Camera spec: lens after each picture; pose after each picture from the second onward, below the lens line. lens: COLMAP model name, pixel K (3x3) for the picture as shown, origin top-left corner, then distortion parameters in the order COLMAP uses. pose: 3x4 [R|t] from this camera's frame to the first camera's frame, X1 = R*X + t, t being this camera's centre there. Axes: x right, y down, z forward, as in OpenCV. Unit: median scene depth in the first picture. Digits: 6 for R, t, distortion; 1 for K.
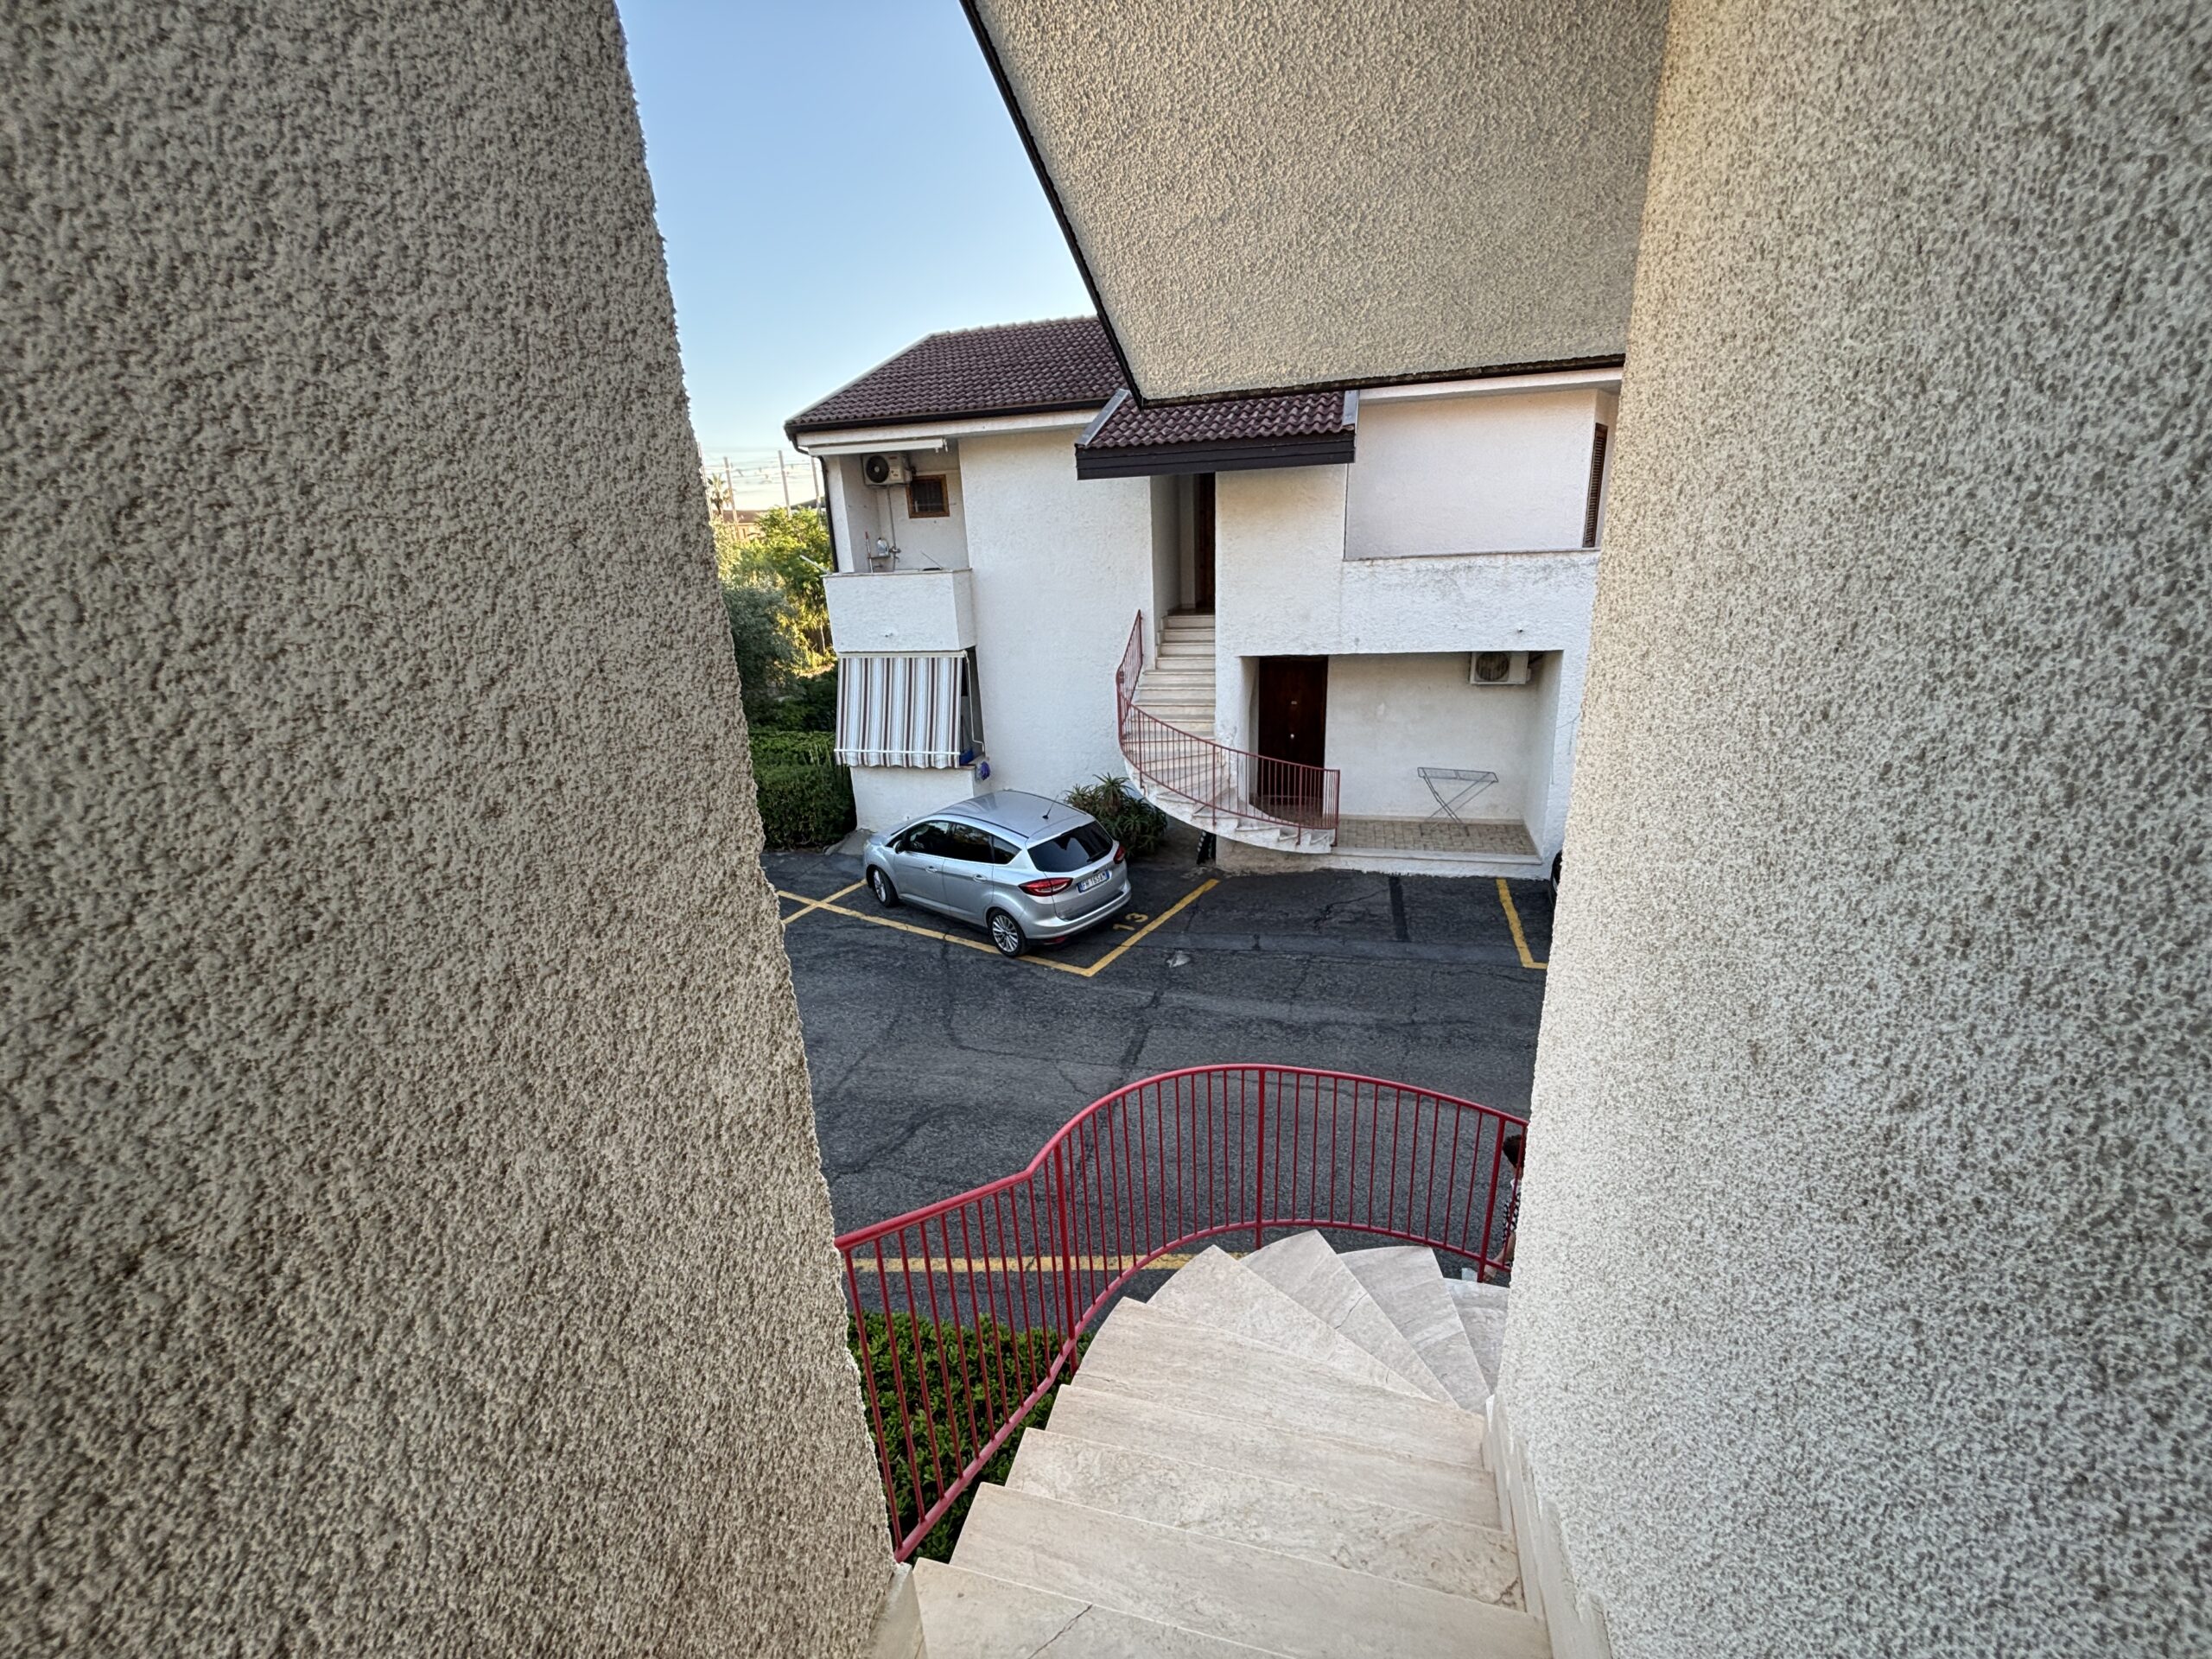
lens RADIAL K [[895.7, 0, 1127.4], [0, 895.7, 823.5], [0, 0, 1]] dist [0.001076, -0.000012]
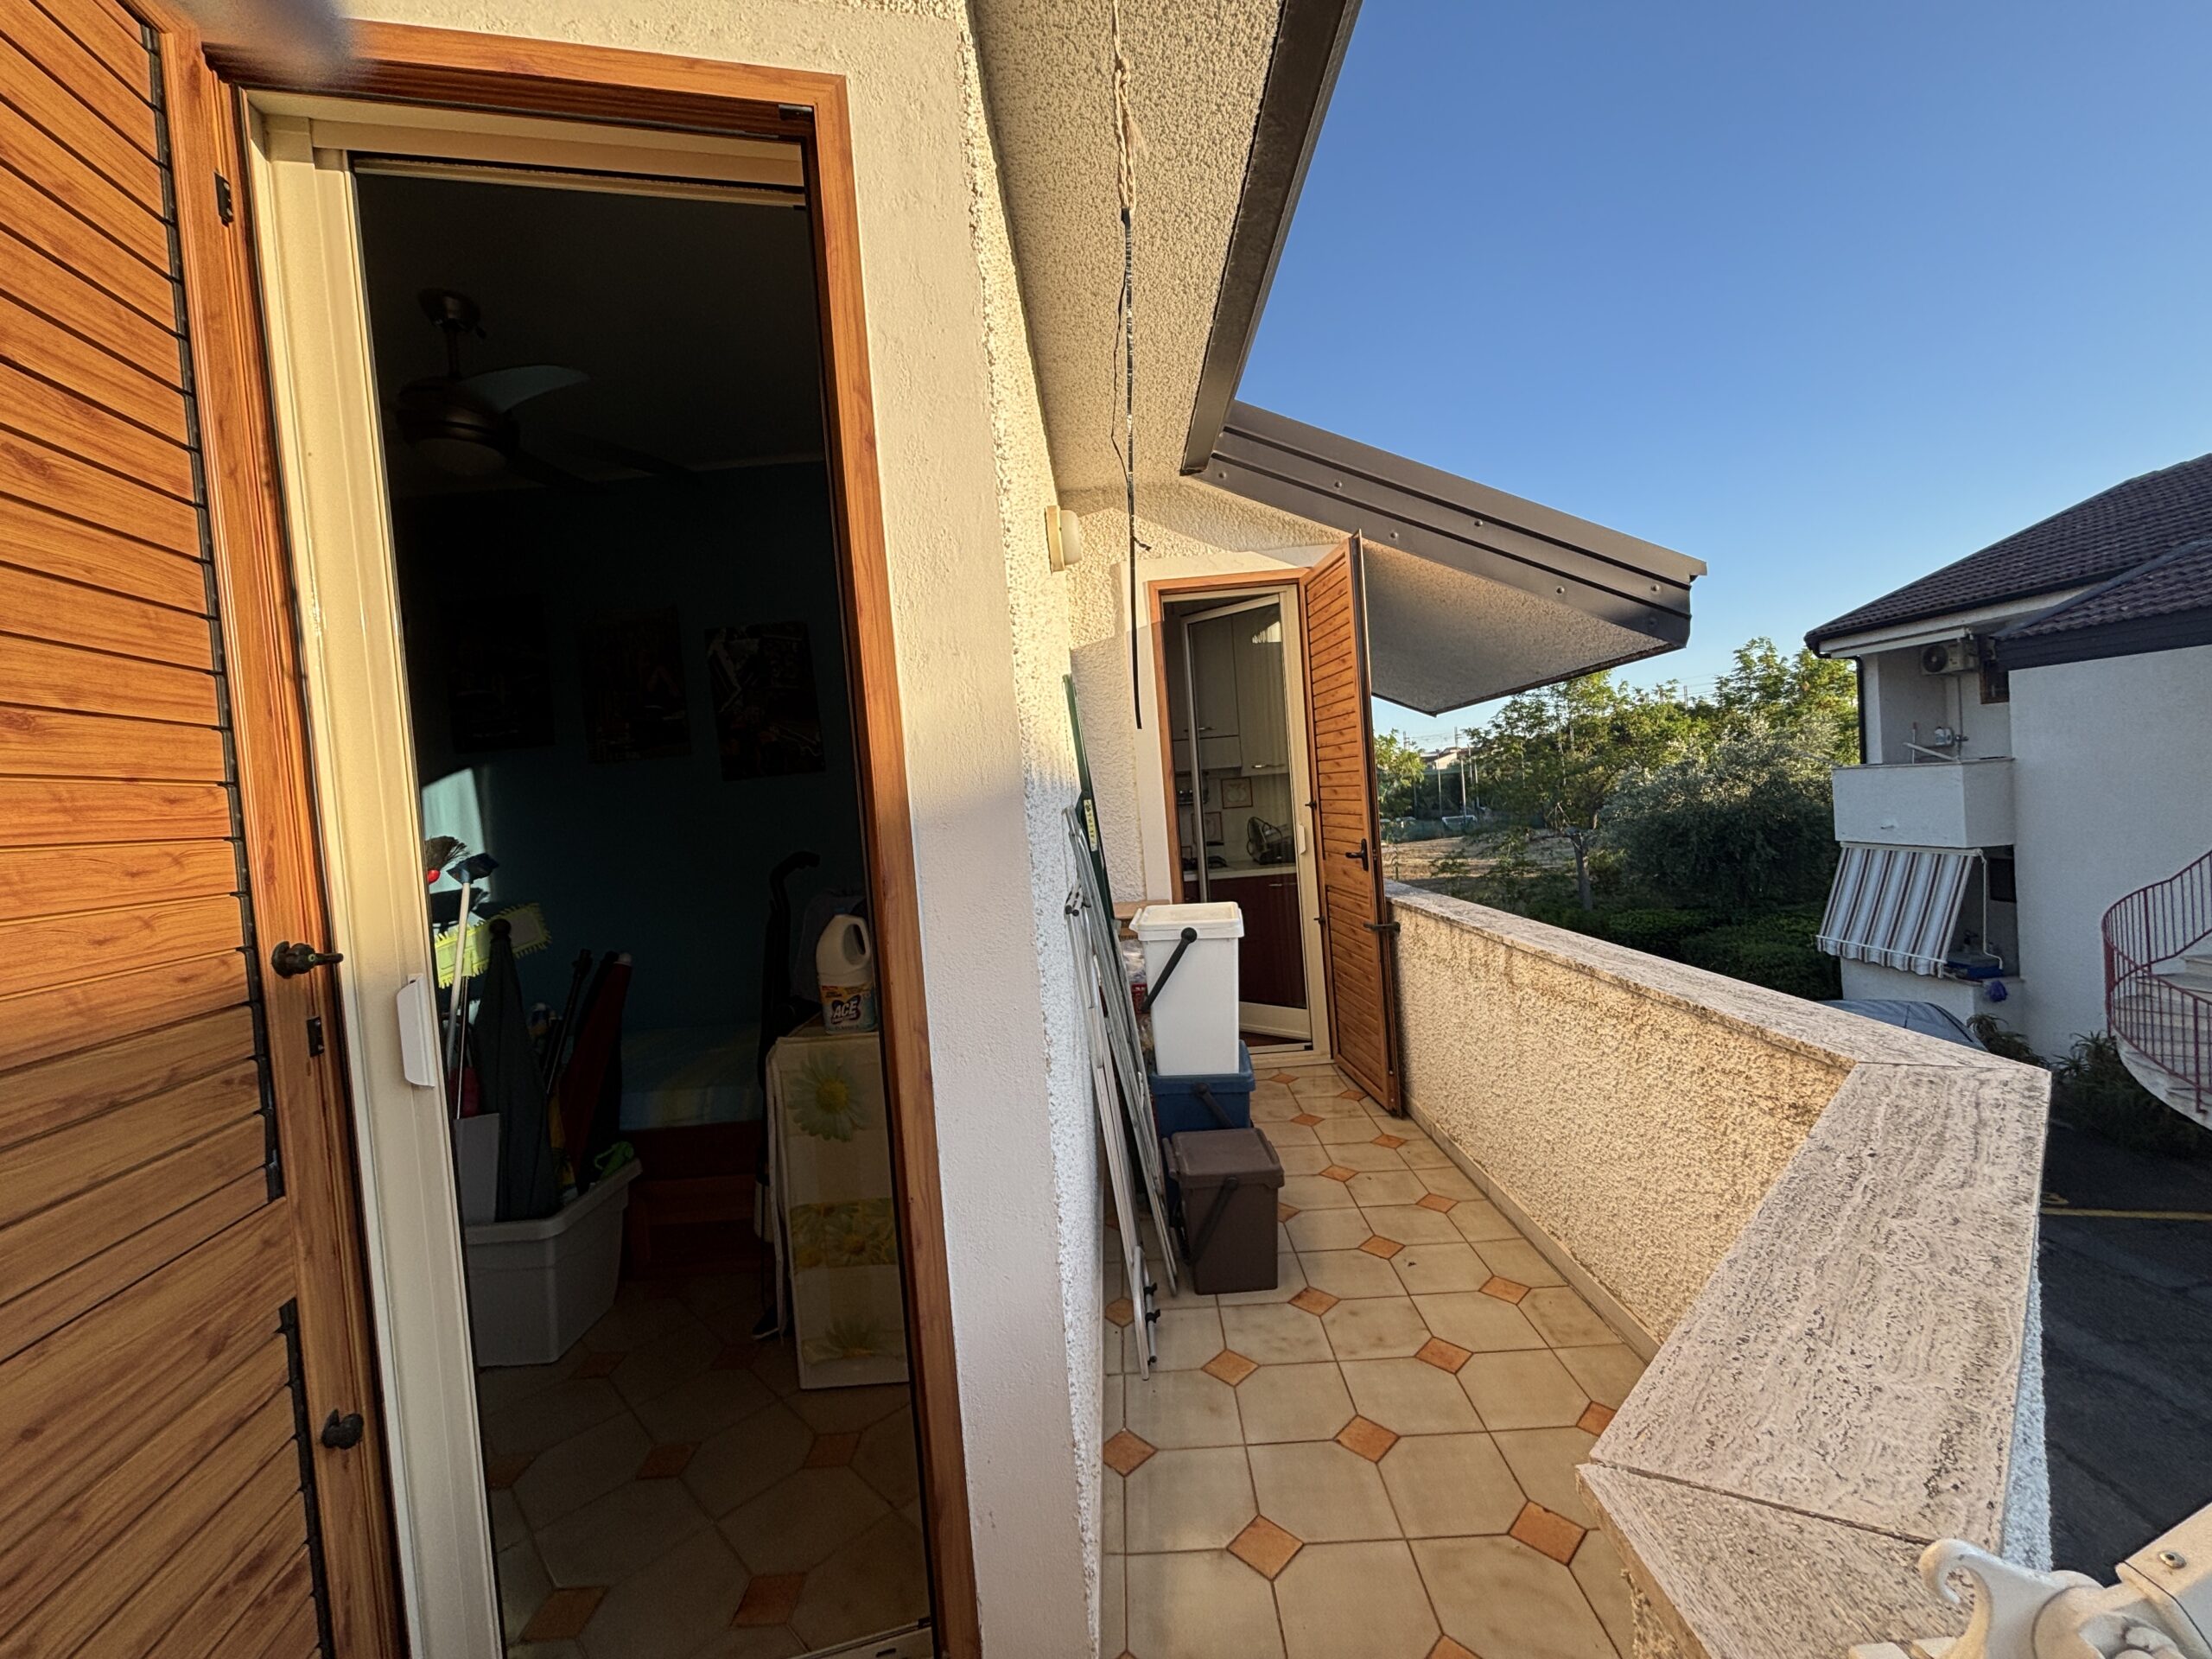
lens RADIAL K [[895.7, 0, 1127.4], [0, 895.7, 823.5], [0, 0, 1]] dist [0.001076, -0.000012]
pose [[0.267554, 0.052709, -0.962100, 0.438516], [-0.230730, 0.972957, -0.010860, -0.015094], [0.935510, 0.224891, 0.272480, -0.030830]]
